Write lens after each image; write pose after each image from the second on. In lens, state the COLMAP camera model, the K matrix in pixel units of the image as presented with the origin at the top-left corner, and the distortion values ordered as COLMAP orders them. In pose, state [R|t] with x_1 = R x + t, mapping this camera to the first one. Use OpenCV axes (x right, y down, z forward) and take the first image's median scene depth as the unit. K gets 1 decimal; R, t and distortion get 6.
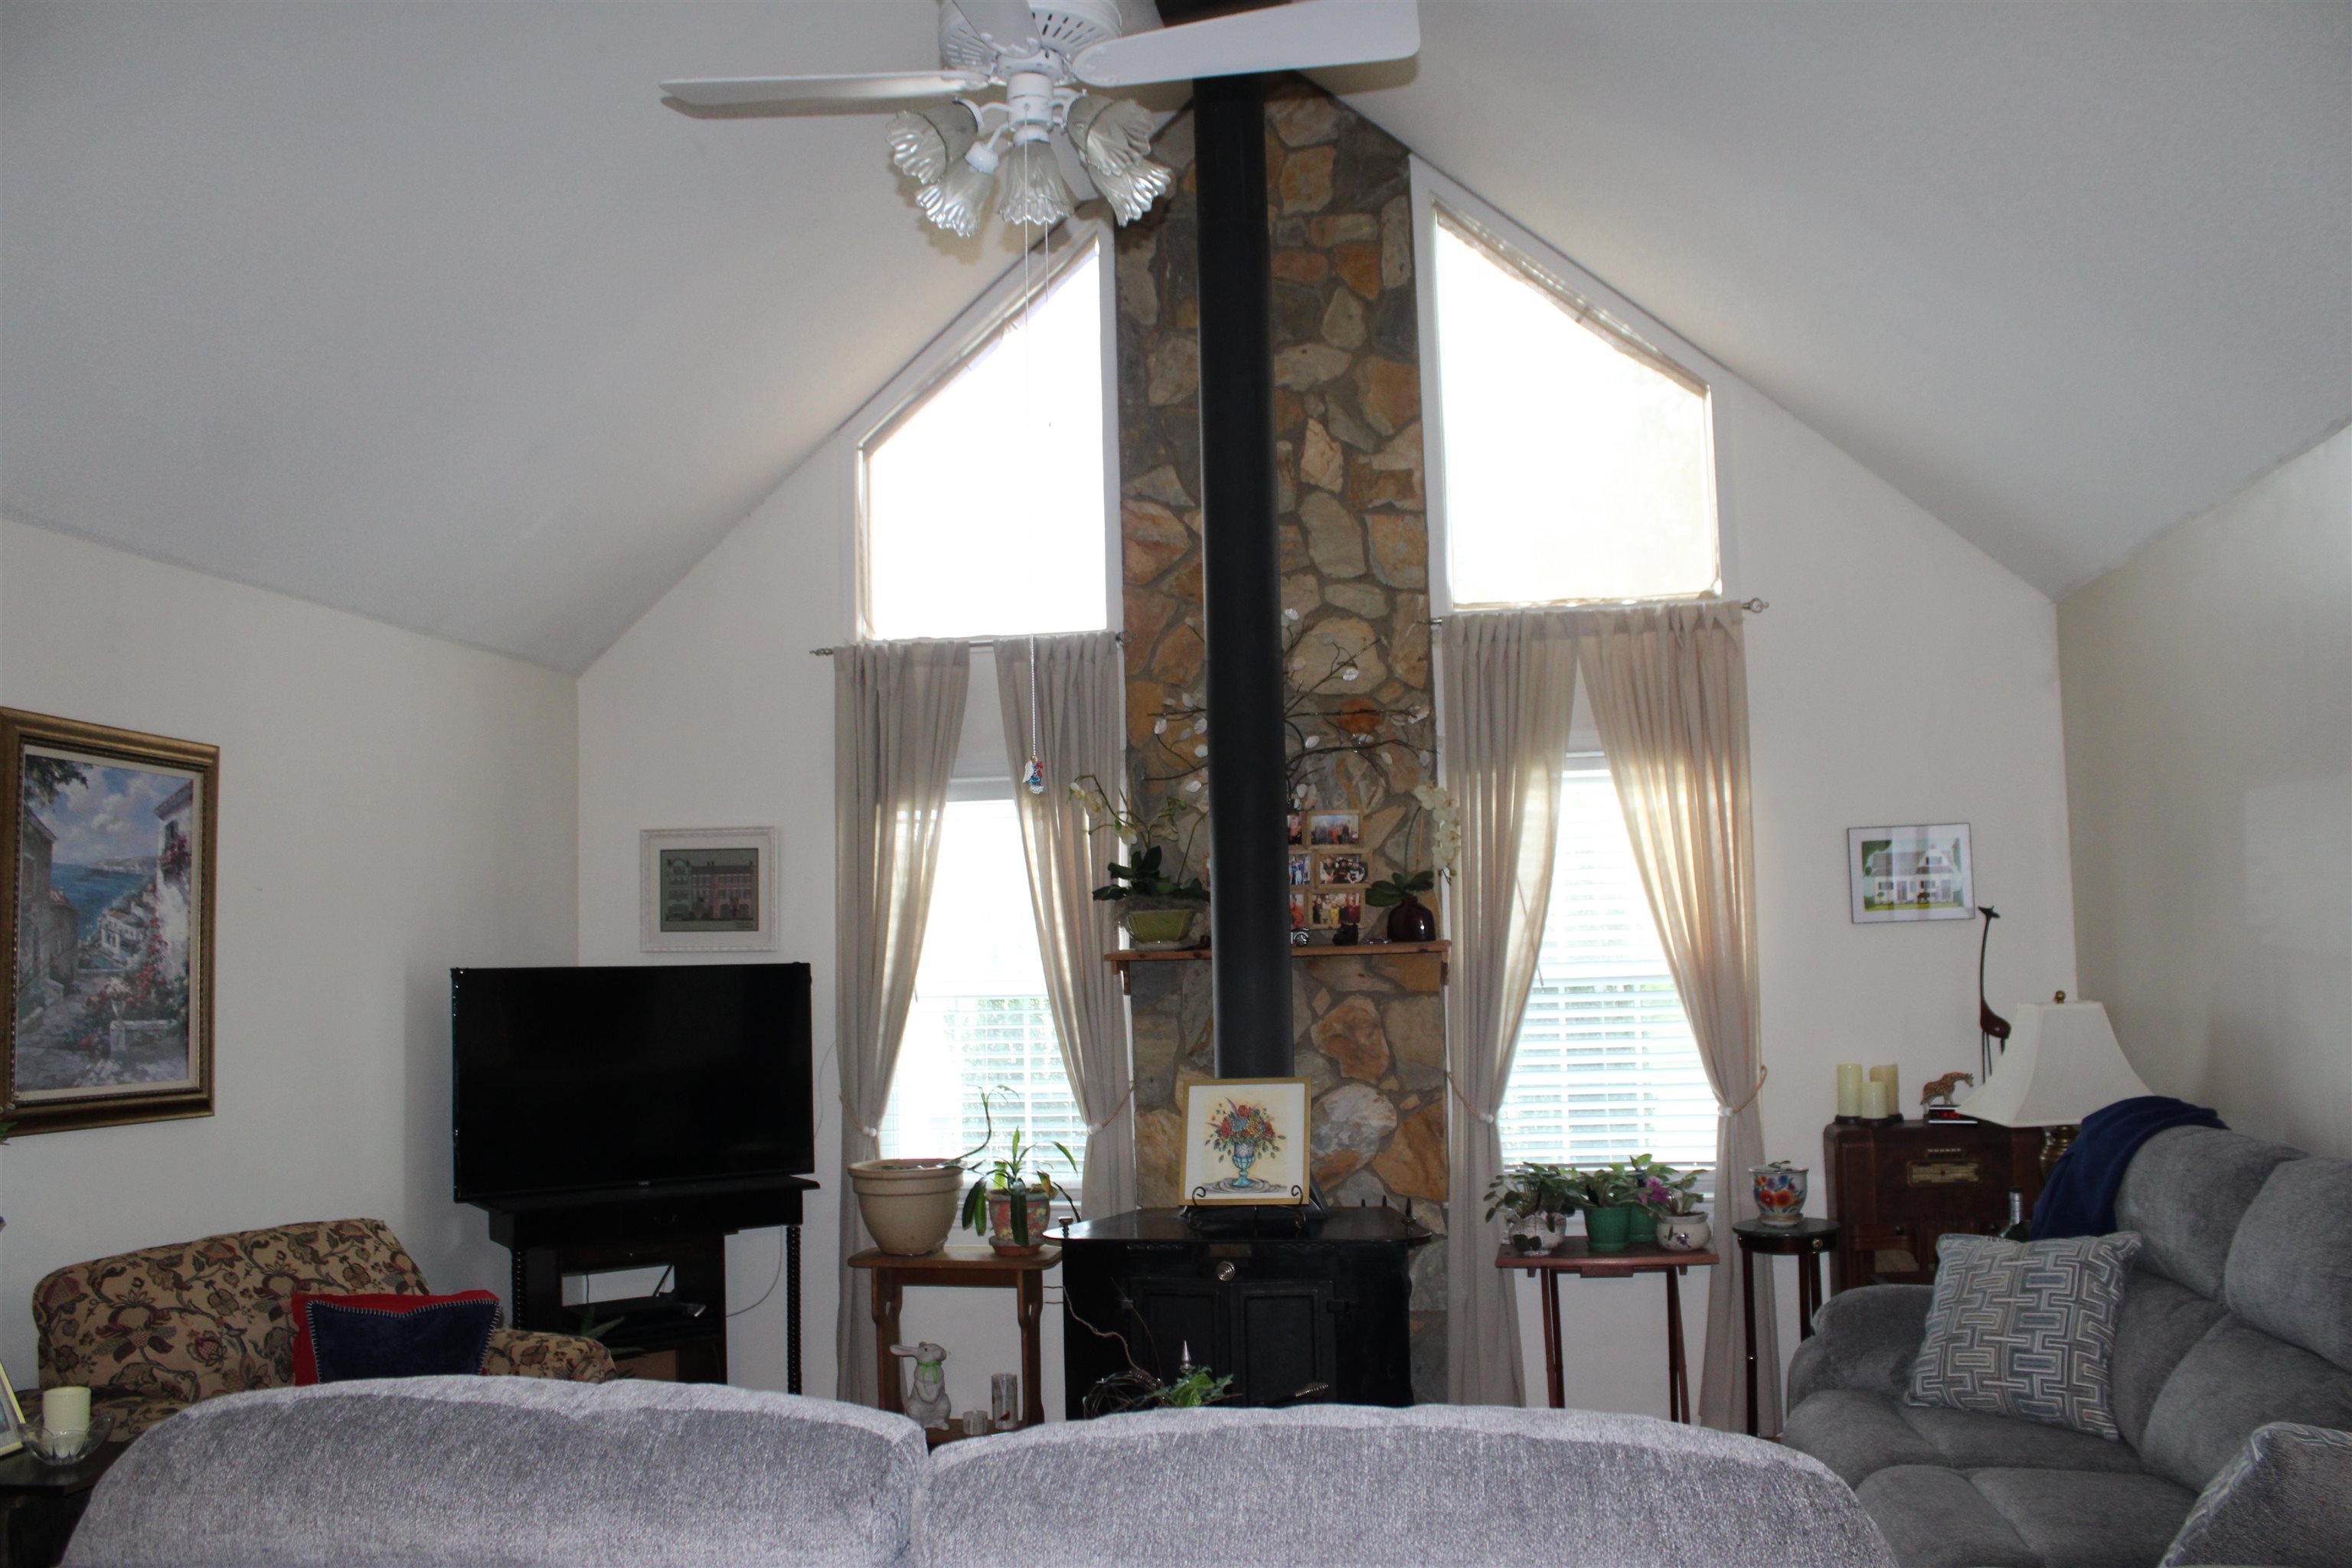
lens RADIAL K [[1956.1, 0, 1176.0], [0, 1956.1, 784.0], [0, 0, 1]] dist [-0.171318, 0.159147]
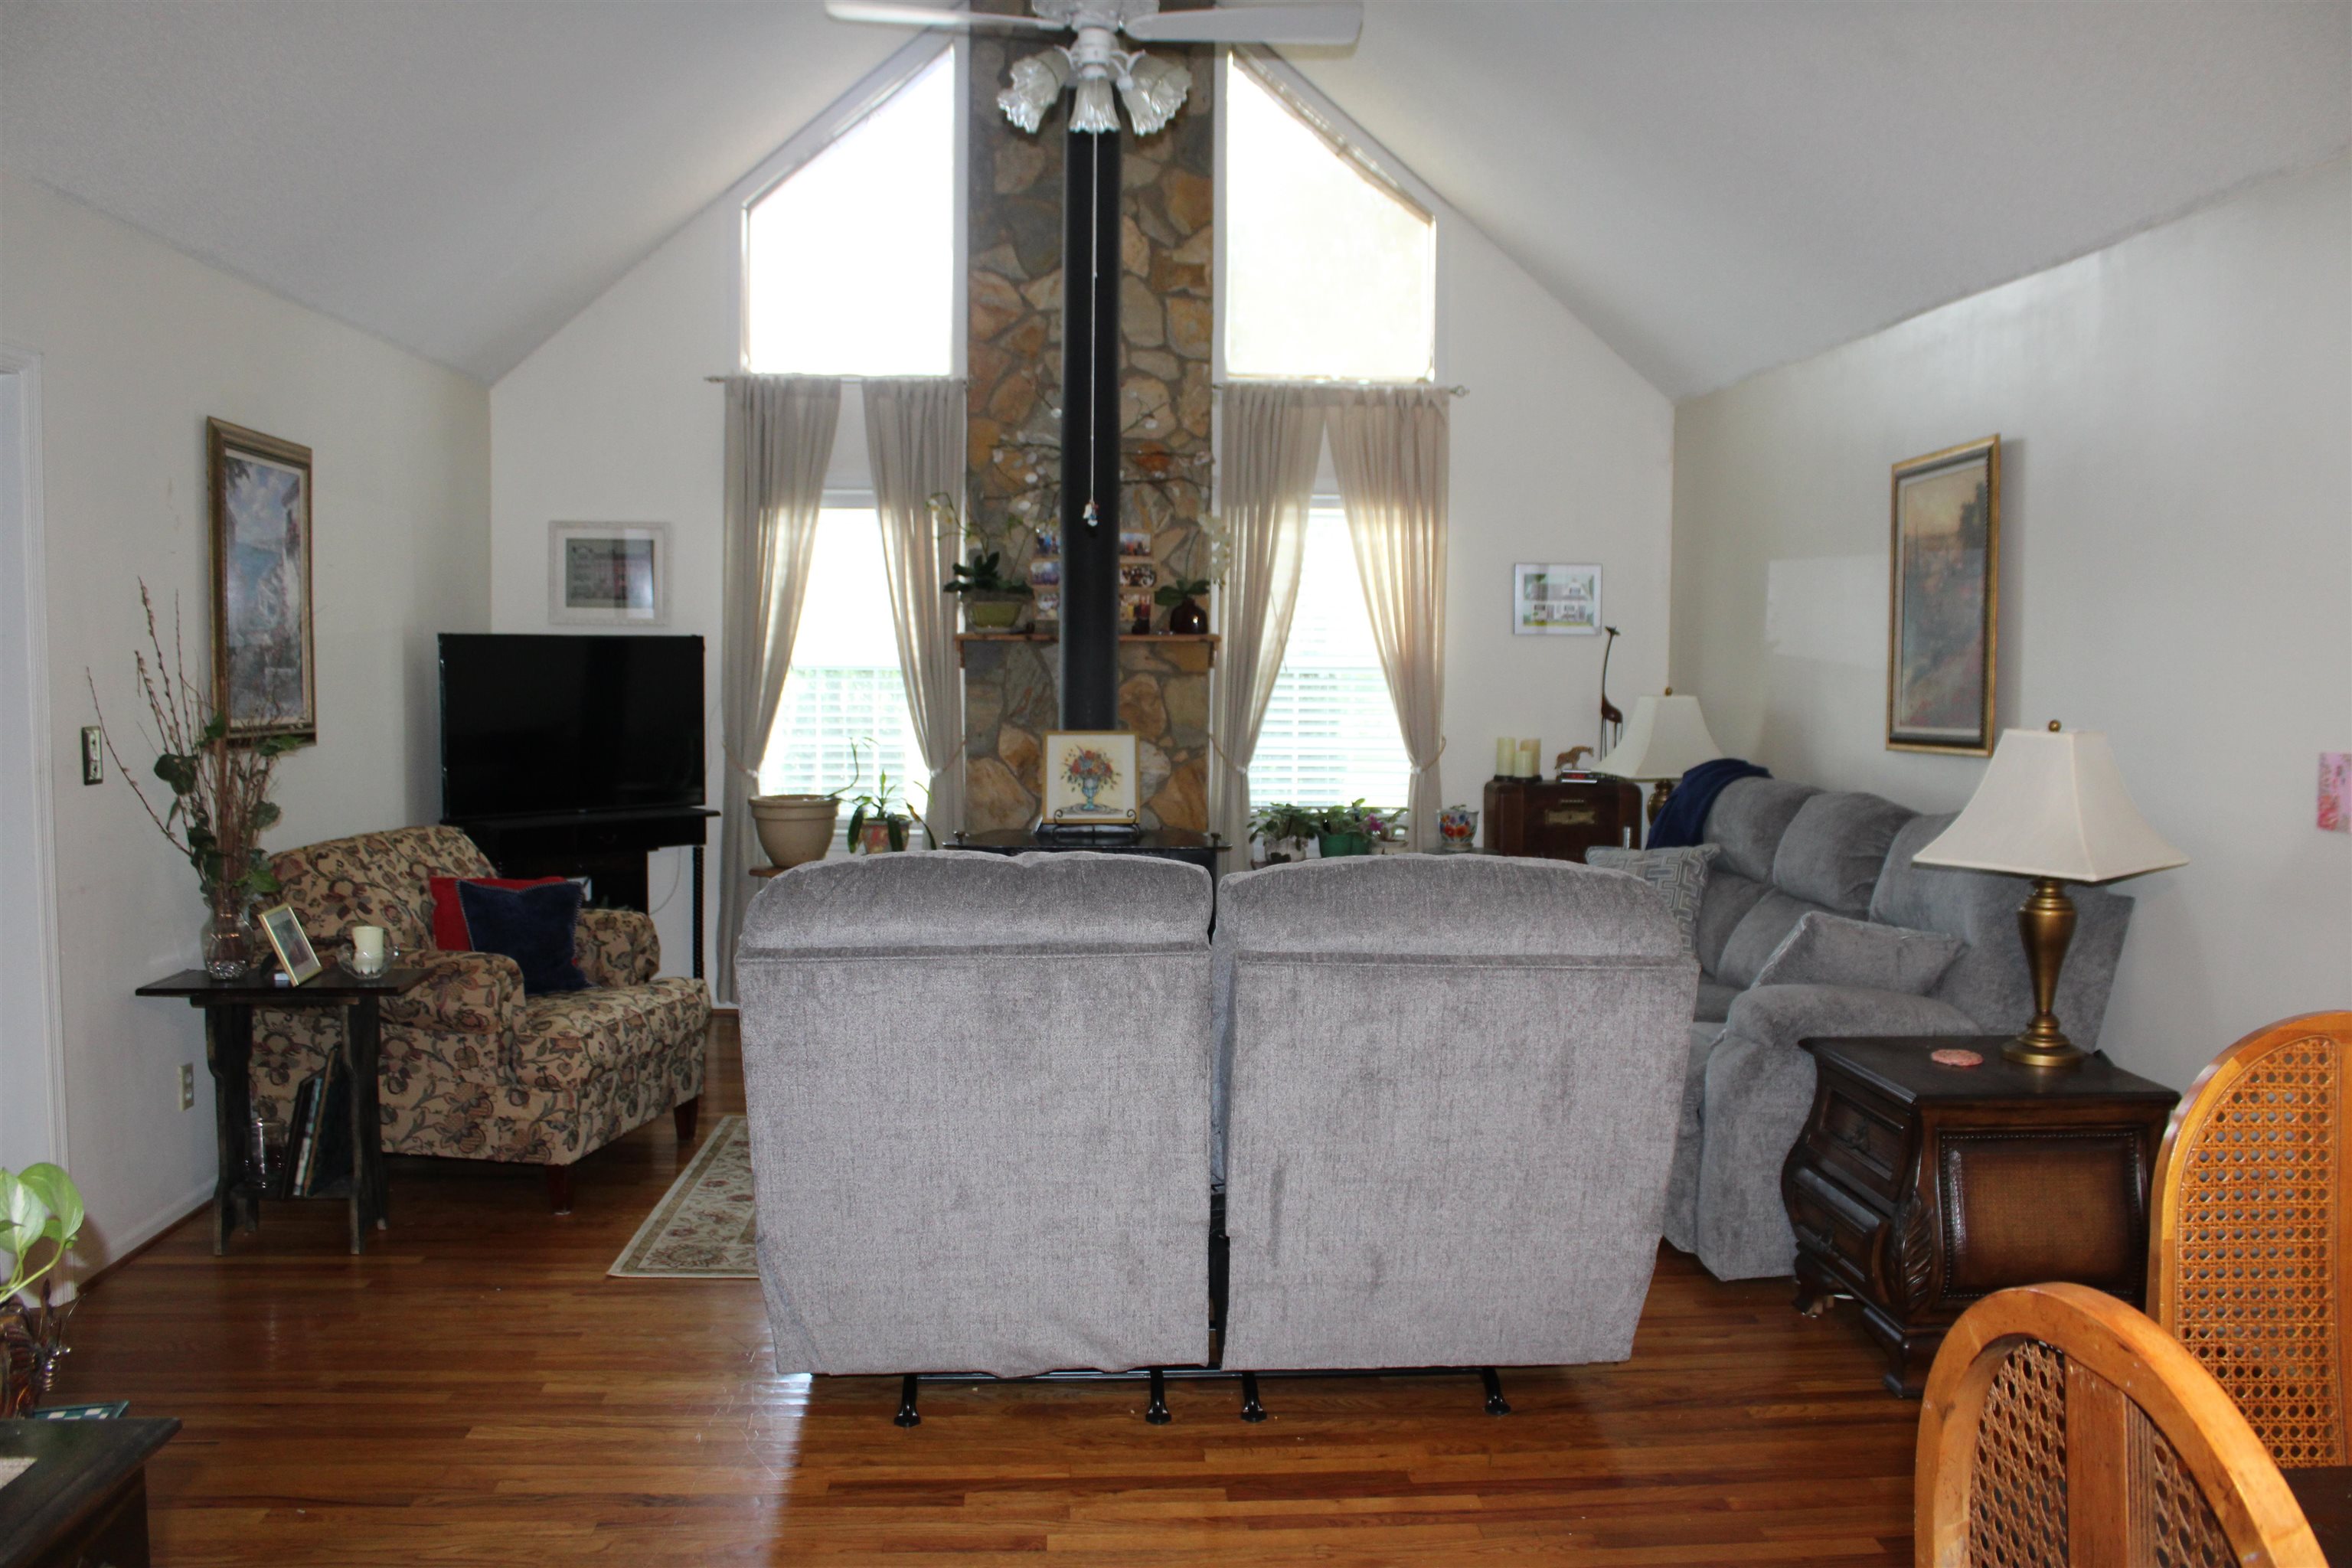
lens RADIAL K [[1956.1, 0, 1176.0], [0, 1956.1, 784.0], [0, 0, 1]] dist [-0.171318, 0.159147]
pose [[0.972089, 0.017578, 0.233953, -0.194993], [-0.053386, 0.987602, 0.147621, -0.012648], [-0.228458, -0.155991, 0.960975, -0.274999]]
